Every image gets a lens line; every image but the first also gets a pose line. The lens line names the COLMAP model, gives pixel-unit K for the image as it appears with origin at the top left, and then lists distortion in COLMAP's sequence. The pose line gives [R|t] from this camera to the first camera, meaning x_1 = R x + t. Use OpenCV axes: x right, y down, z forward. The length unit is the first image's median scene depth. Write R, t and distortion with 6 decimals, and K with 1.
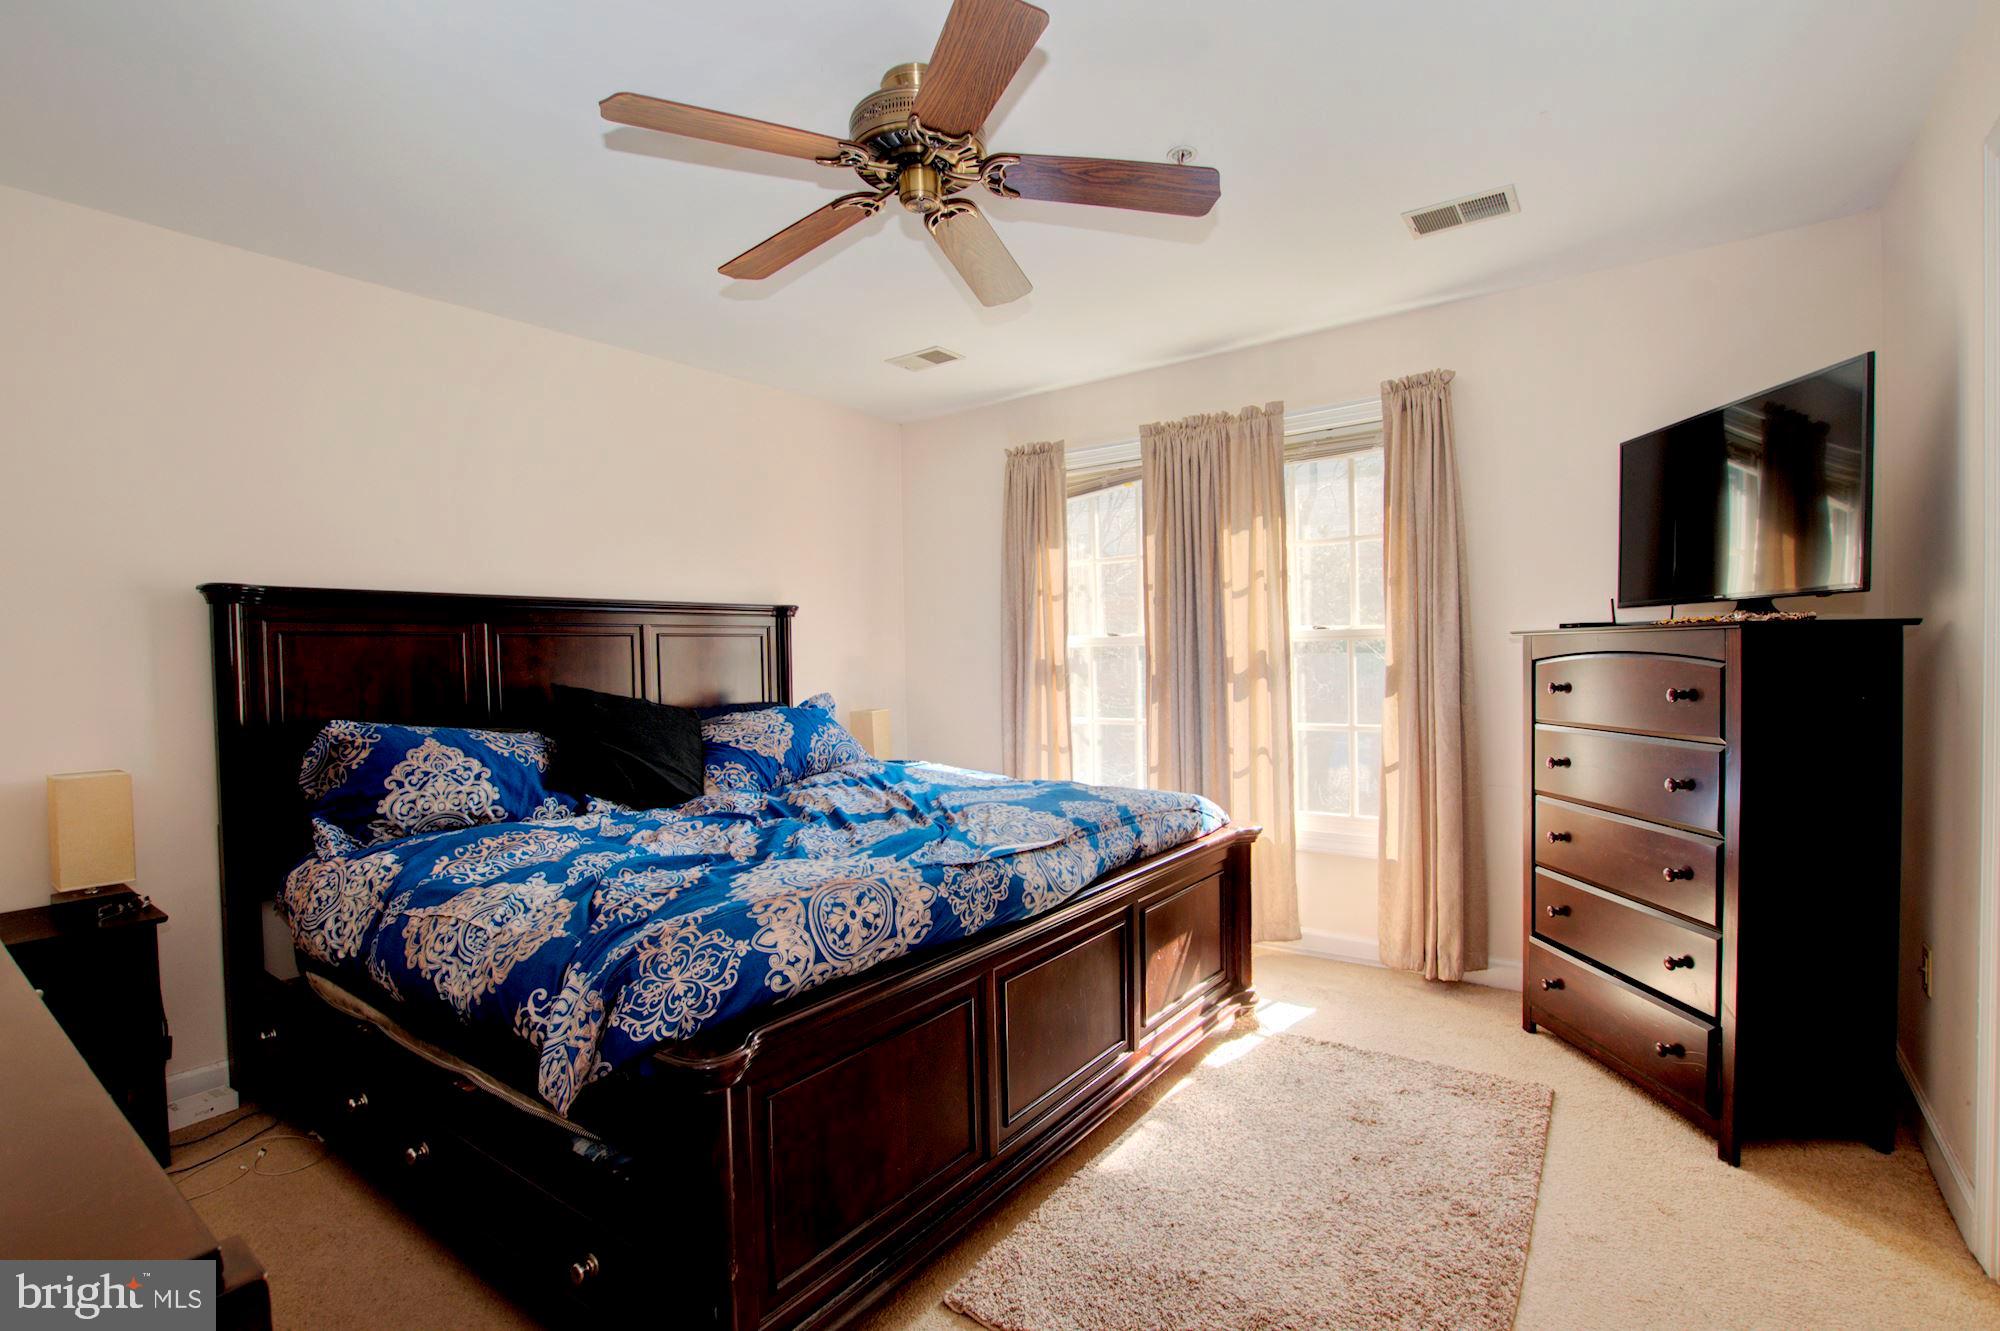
lens RADIAL K [[911.4, 0, 998.3], [0, 911.4, 671.2], [0, 0, 1]] dist [-0.019973, -0.000253]
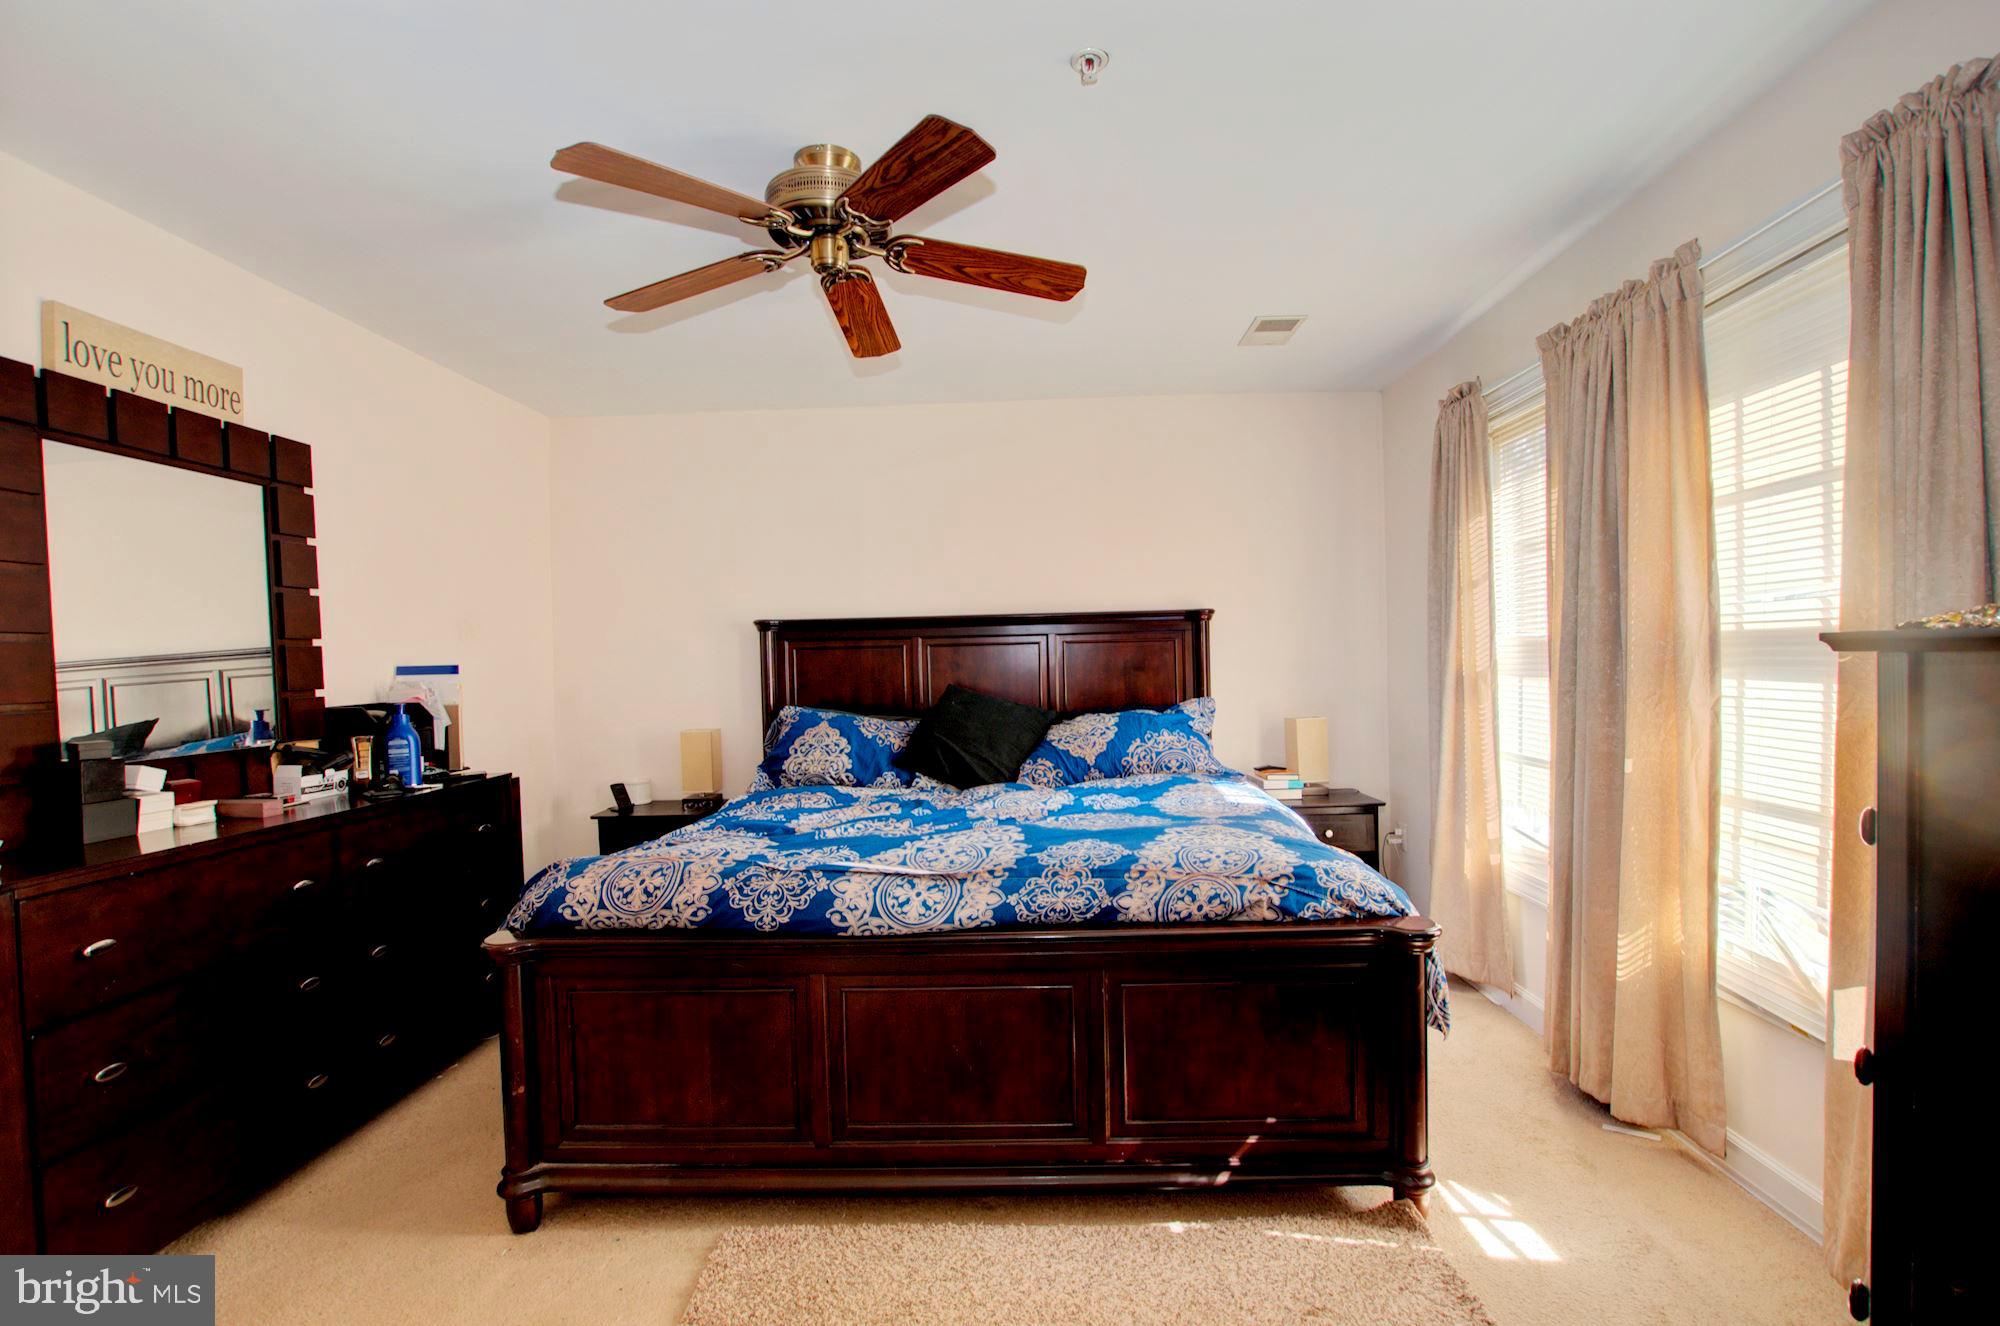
lens RADIAL K [[876.1, 0, 1002.3], [0, 876.1, 667.5], [0, 0, 1]] dist [-0.028152, 0.001900]
pose [[0.580518, 0.013928, -0.814128, 0.697420], [-0.002495, 0.999879, 0.015326, -0.035663], [0.814243, -0.006866, 0.580483, 0.427341]]
